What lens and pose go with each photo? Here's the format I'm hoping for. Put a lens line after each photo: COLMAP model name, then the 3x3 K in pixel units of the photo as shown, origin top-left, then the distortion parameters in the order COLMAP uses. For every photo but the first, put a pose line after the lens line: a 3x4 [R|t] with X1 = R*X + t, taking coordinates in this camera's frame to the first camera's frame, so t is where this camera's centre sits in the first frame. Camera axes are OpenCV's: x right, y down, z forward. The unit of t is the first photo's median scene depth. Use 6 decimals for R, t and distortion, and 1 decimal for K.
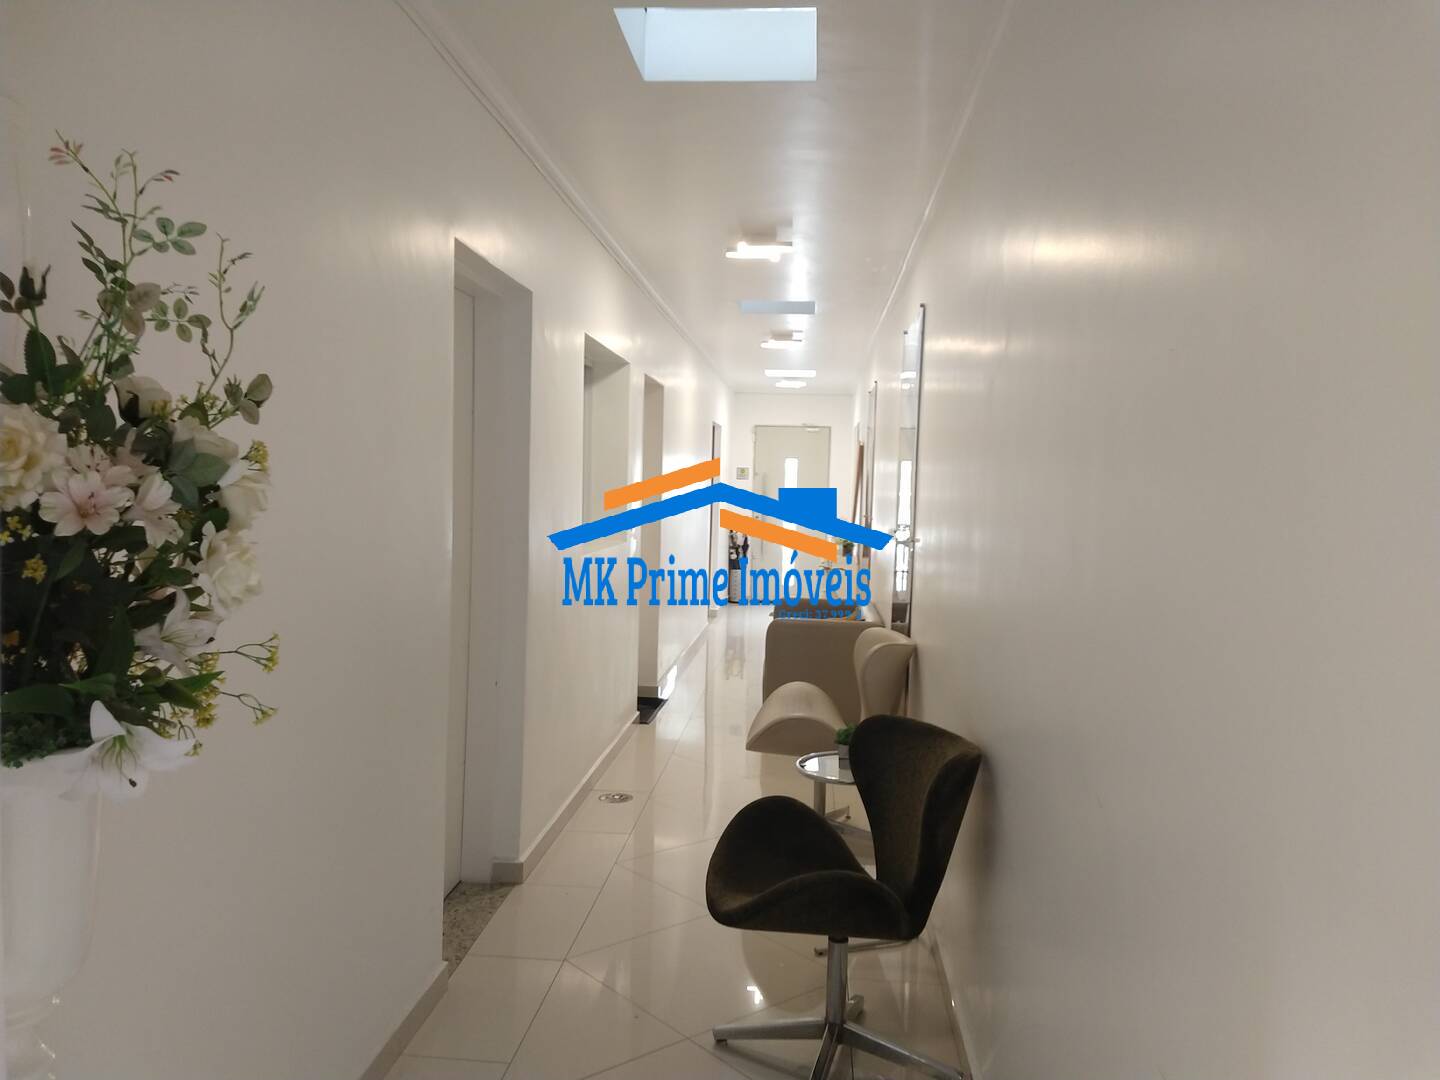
lens RADIAL K [[1150.6, 0, 718.4], [0, 1150.6, 537.3], [0, 0, 1]] dist [0.105253, -0.153815]
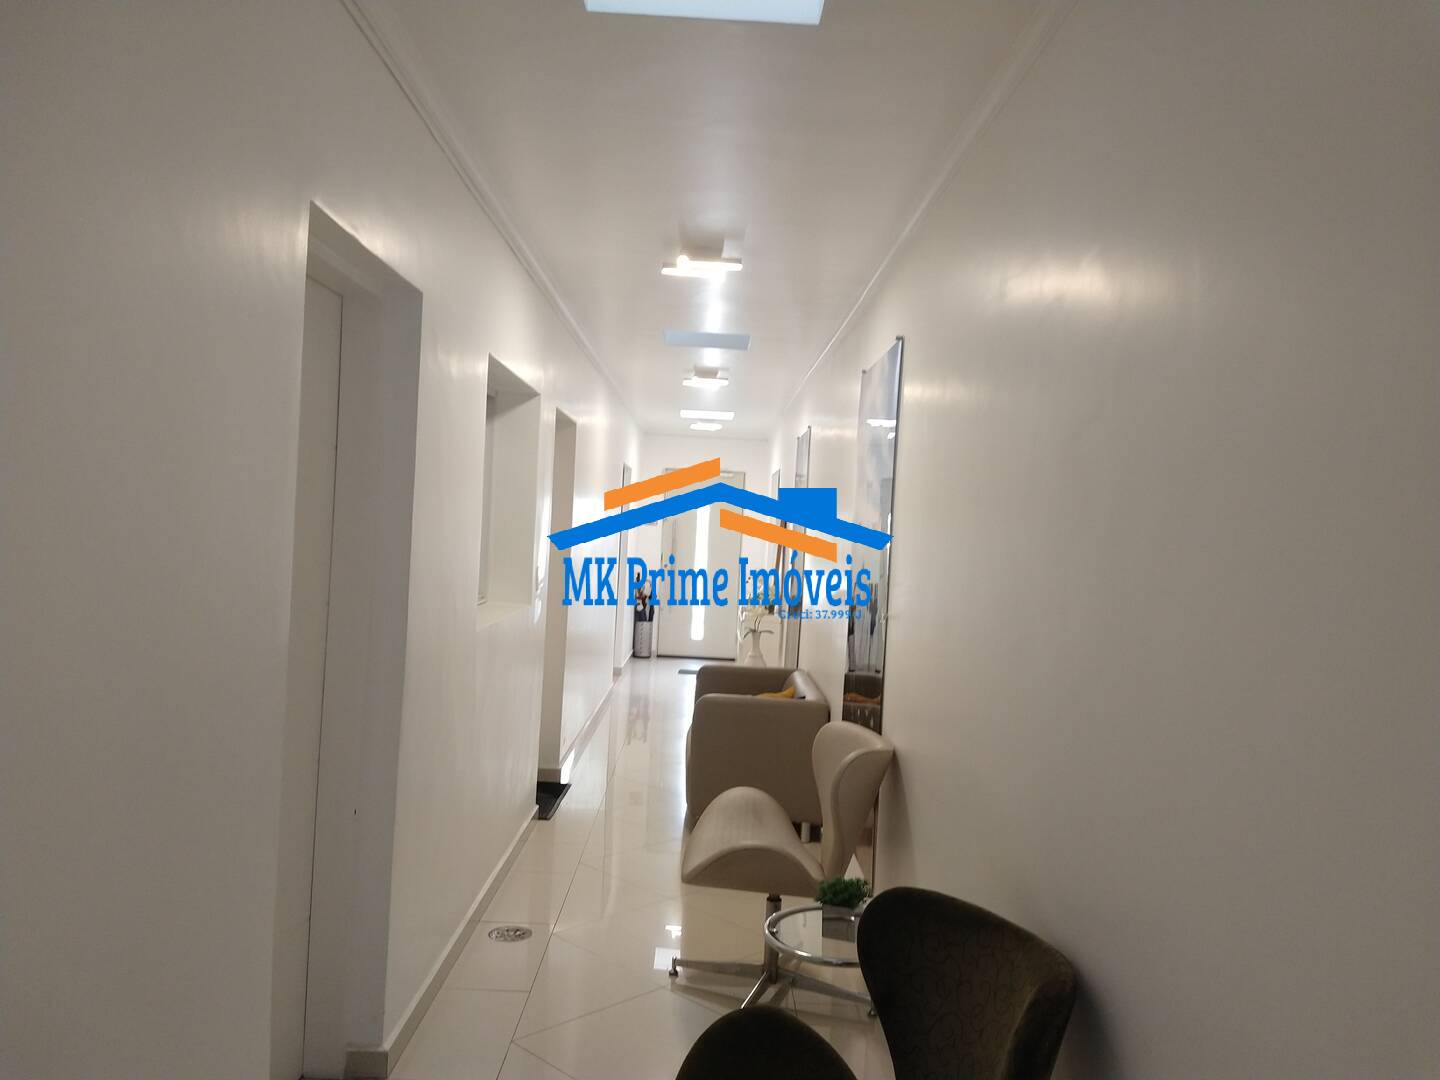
lens RADIAL K [[1150.6, 0, 720.3], [0, 1150.6, 540.3], [0, 0, 1]] dist [0.105253, -0.153815]
pose [[0.995419, 0.023899, 0.092569, -0.018031], [-0.020858, 0.999215, -0.033675, -0.015496], [-0.093301, 0.031590, 0.995137, 0.122839]]
